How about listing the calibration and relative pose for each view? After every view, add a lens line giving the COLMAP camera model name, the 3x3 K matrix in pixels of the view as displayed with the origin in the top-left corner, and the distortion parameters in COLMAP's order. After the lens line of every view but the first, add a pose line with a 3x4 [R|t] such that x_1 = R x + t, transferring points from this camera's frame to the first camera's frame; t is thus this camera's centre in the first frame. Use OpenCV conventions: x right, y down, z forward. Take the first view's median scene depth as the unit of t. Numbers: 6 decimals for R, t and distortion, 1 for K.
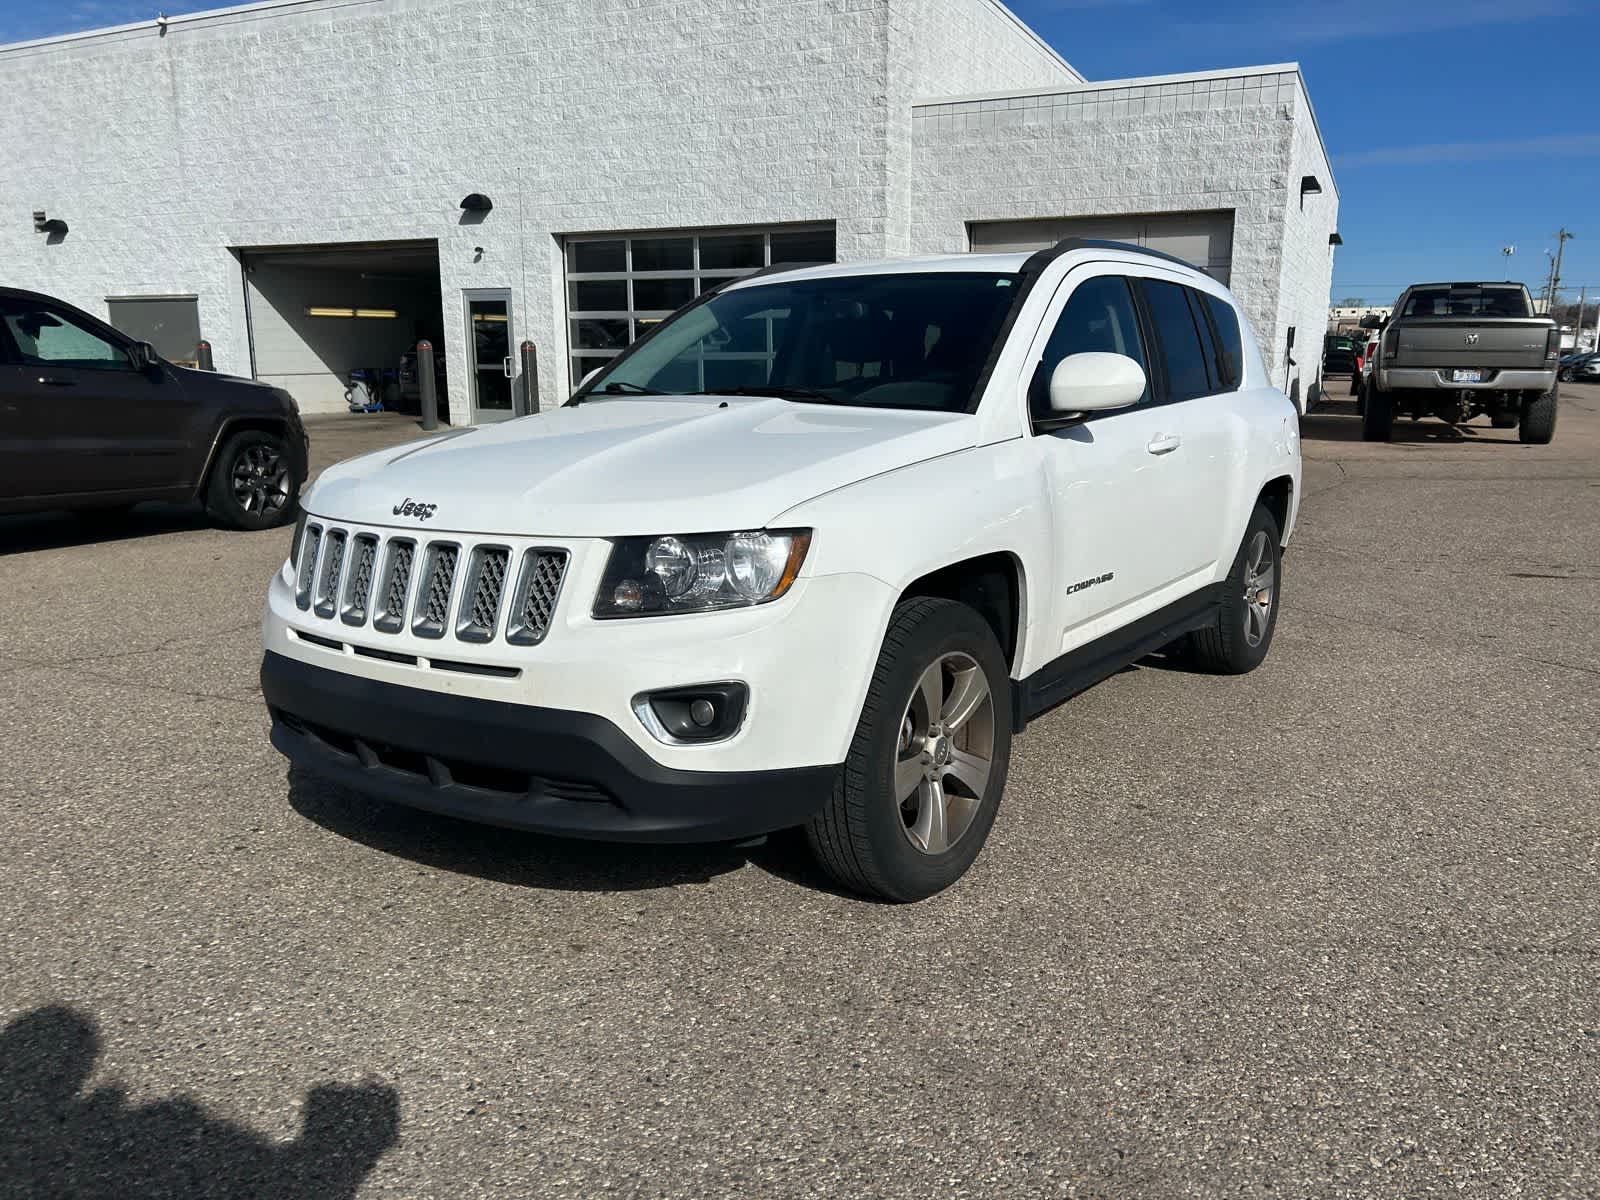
lens RADIAL K [[1197.3, 0, 811.4], [0, 1197.3, 614.9], [0, 0, 1]] dist [0.039972, -0.037087]
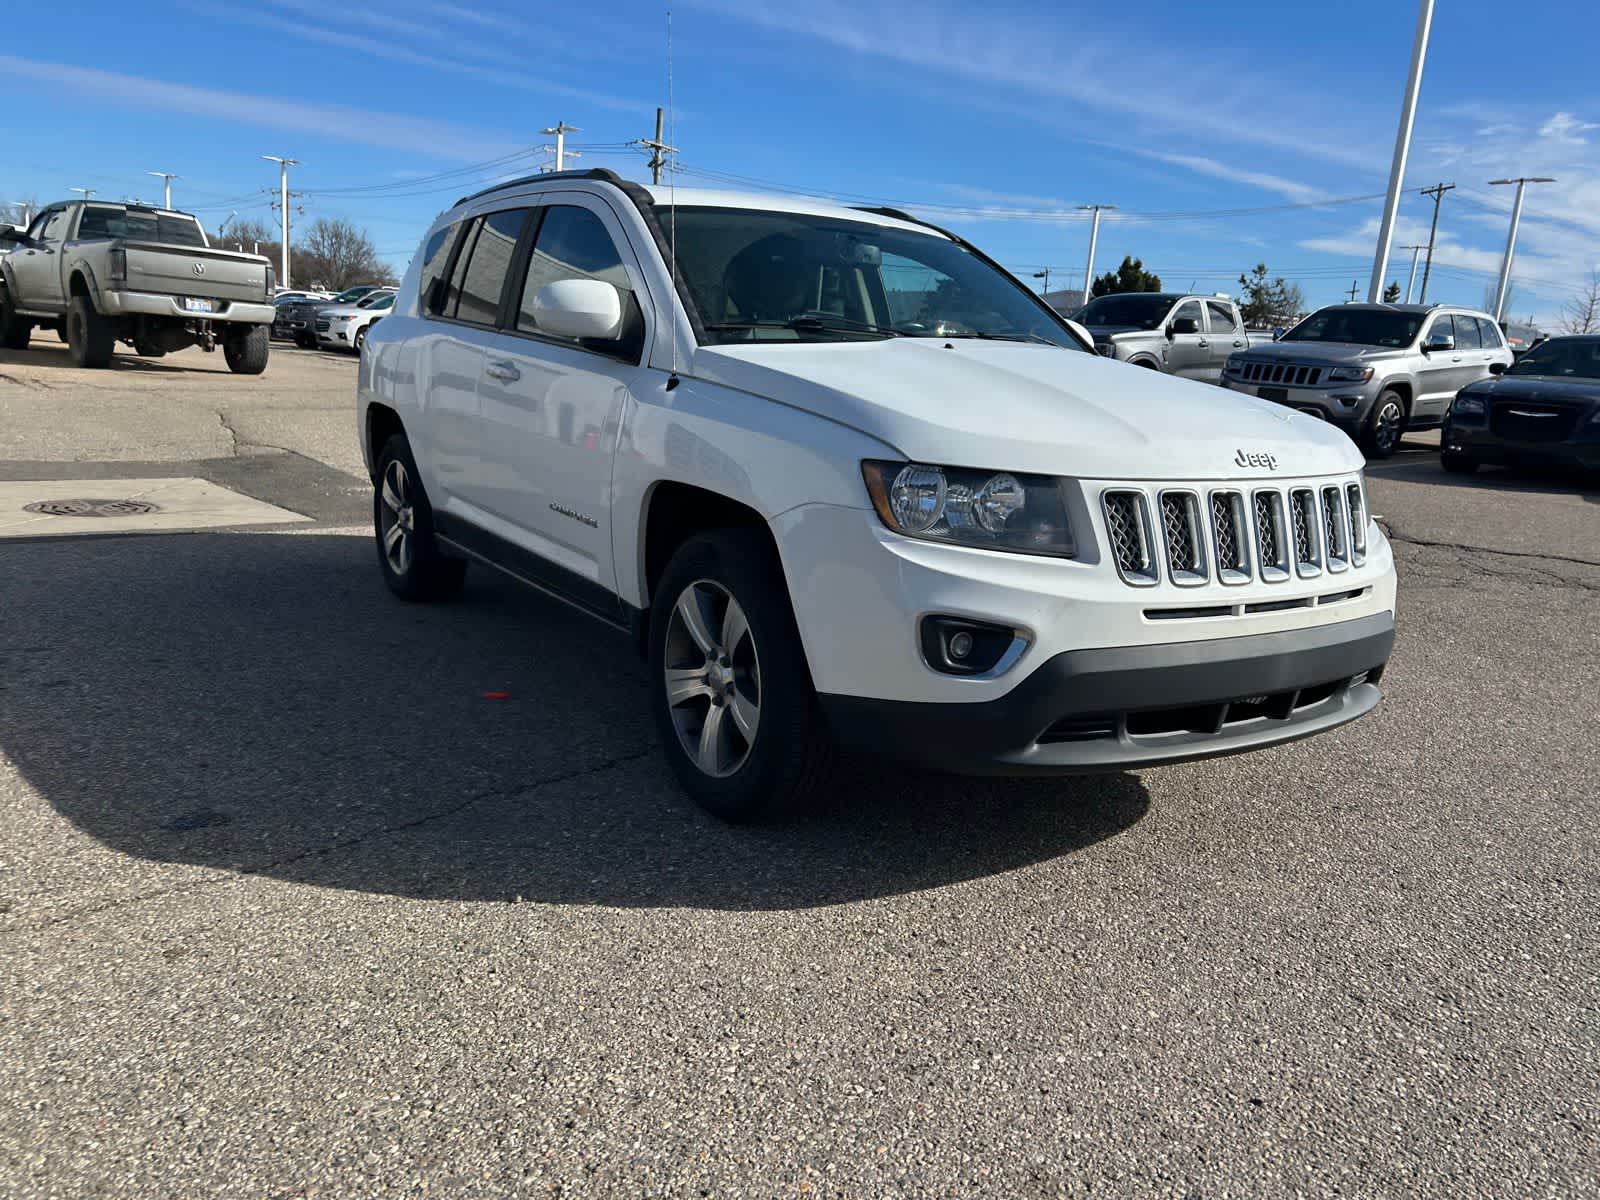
lens RADIAL K [[1196.8, 0, 811.6], [0, 1196.8, 607.6], [0, 0, 1]] dist [0.053357, -0.054345]
pose [[0.372175, -0.167436, 0.912936, -0.230599], [0.117816, 0.984160, 0.132469, -0.023443], [-0.920655, 0.058257, 0.386006, 0.156826]]
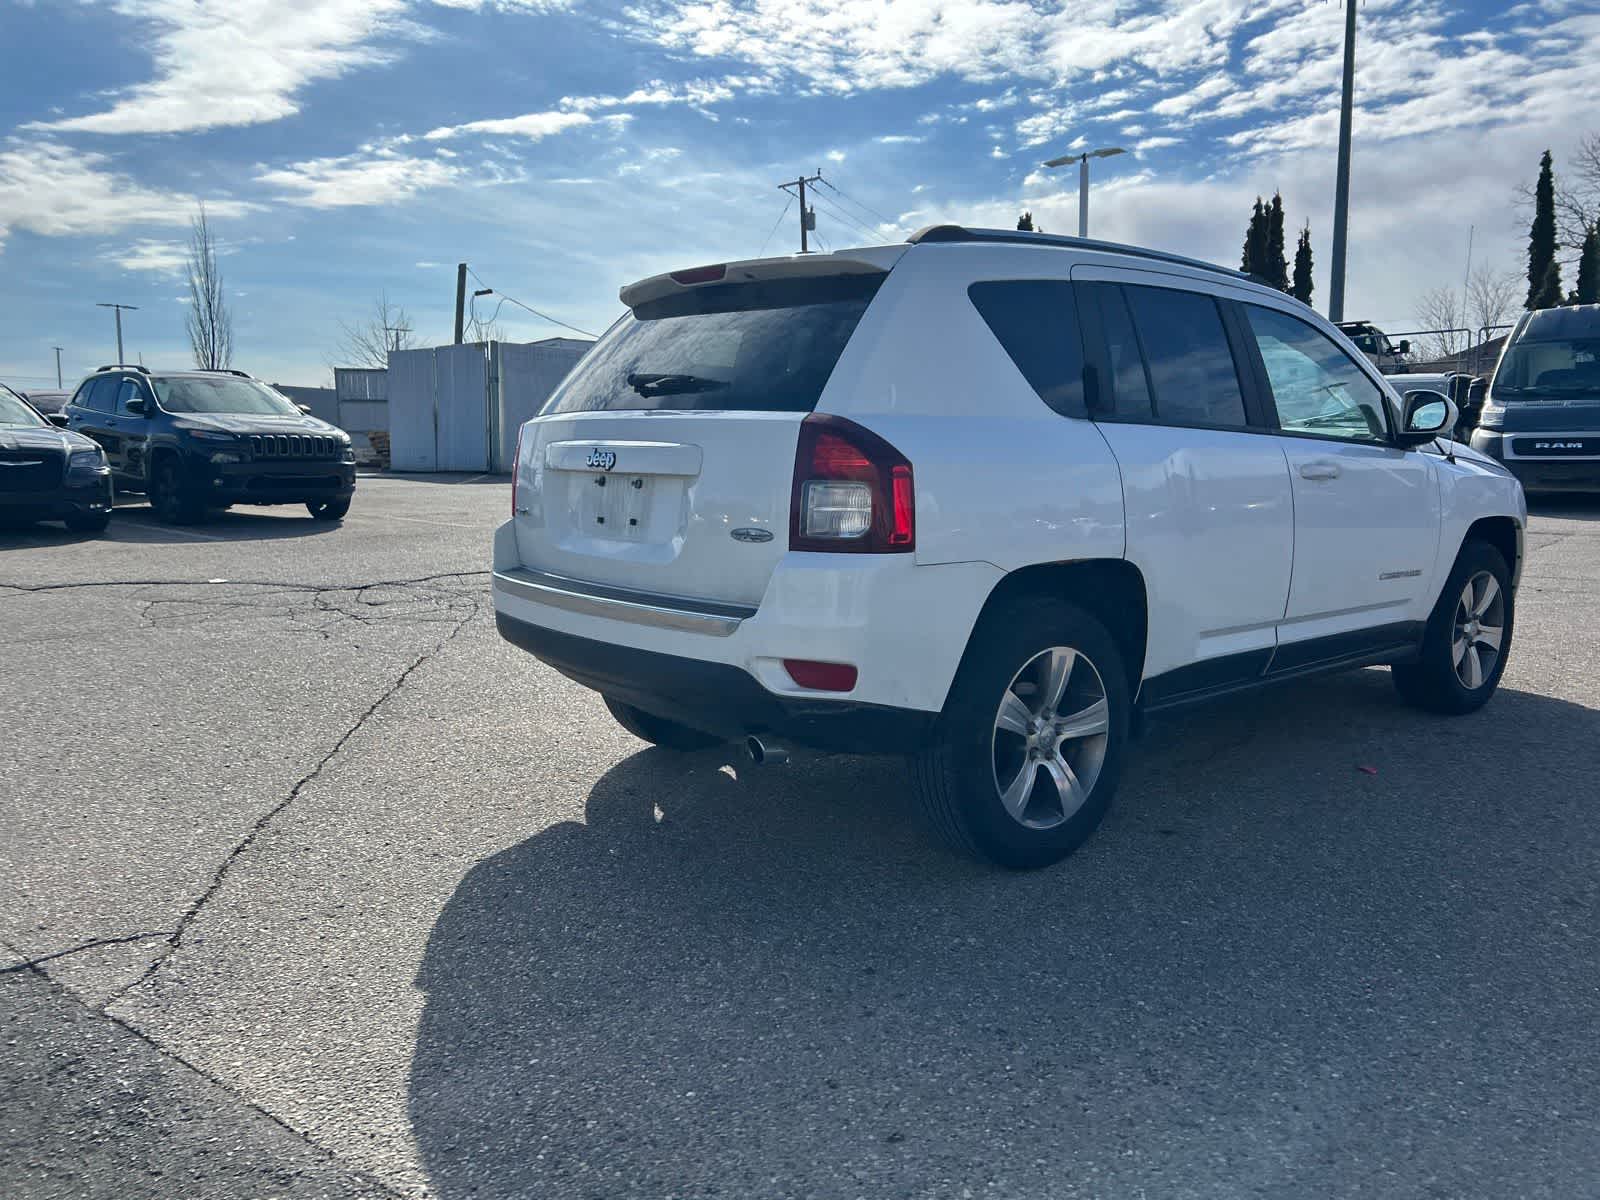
lens RADIAL K [[1196.8, 0, 810.9], [0, 1196.8, 589.3], [0, 0, 1]] dist [0.053357, -0.054345]
pose [[-0.965234, -0.024165, 0.260268, 0.014101], [0.057286, 0.951954, 0.300835, -0.103682], [-0.255033, 0.305285, -0.917474, 0.569005]]
